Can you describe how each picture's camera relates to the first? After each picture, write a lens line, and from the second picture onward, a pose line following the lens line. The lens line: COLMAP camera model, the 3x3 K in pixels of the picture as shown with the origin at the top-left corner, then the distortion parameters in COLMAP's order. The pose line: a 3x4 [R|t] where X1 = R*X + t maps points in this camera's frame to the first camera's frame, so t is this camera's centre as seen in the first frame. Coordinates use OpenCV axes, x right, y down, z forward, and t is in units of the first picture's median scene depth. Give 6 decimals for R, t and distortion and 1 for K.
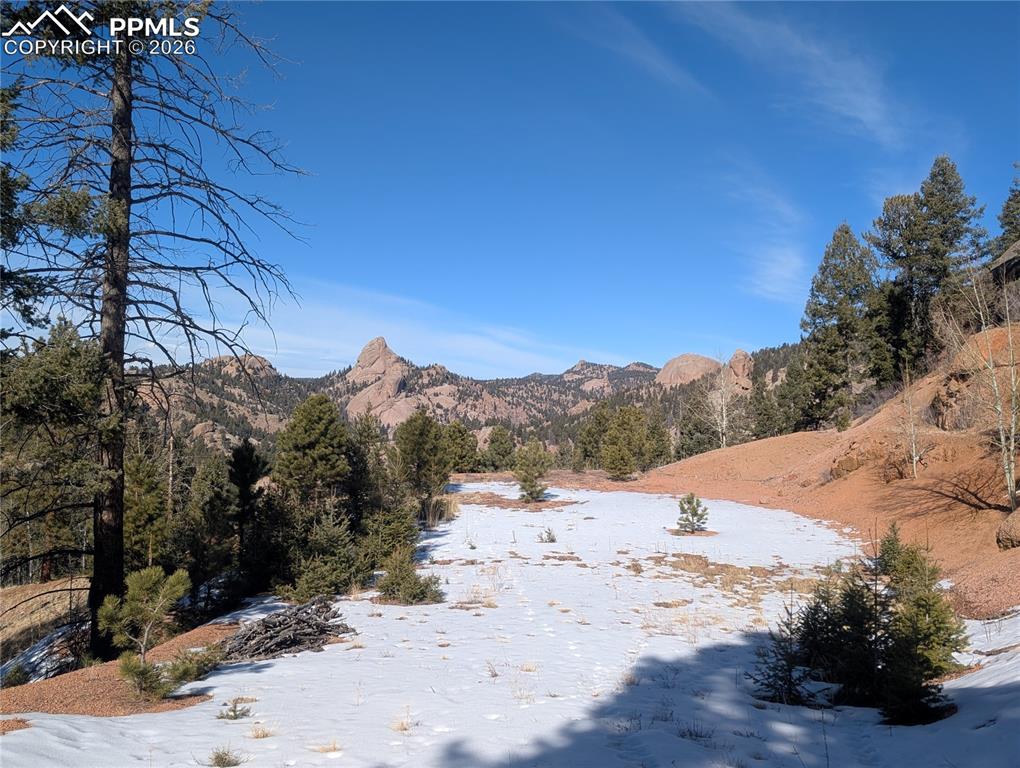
lens RADIAL K [[829.2, 0, 513.6], [0, 829.2, 383.1], [0, 0, 1]] dist [0.042175, -0.029161]
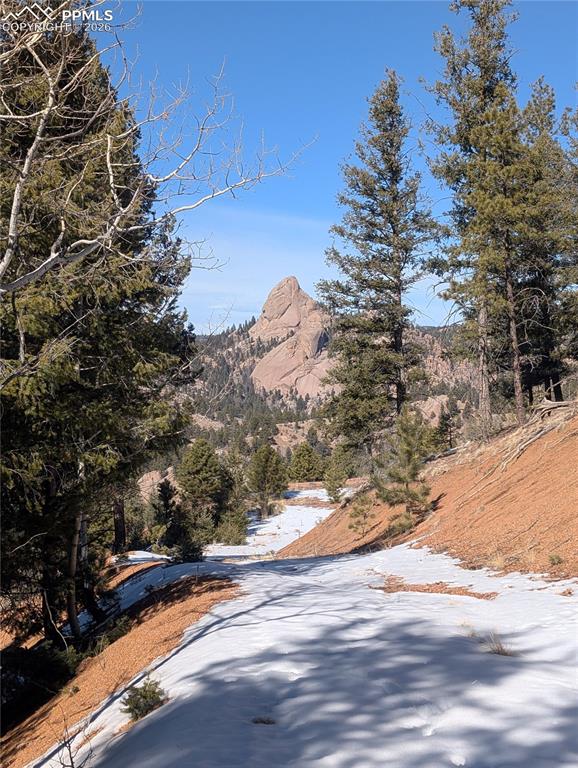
lens RADIAL K [[1179.7, 0, 290.2], [0, 1179.7, 385.3], [0, 0, 1]] dist [0.173738, 0.000000]
pose [[0.984991, -0.040504, -0.167787, 0.212387], [0.048644, 0.997816, 0.044689, -0.121554], [0.165611, -0.052180, 0.984810, -0.799465]]
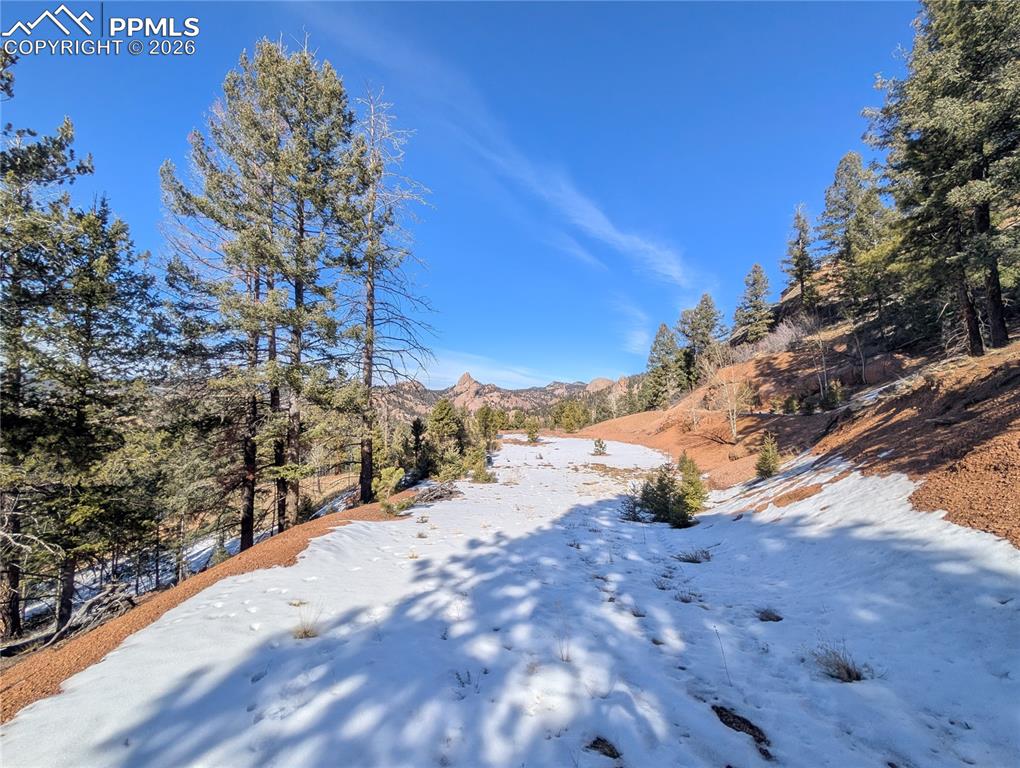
lens RADIAL K [[354.6, 0, 501.4], [0, 354.6, 380.1], [0, 0, 1]] dist [-0.004800, 0.002042]
pose [[0.997792, -0.015683, -0.064536, 0.000475], [0.013651, 0.999401, -0.031809, -0.003513], [0.064997, 0.030858, 0.997408, -0.022747]]
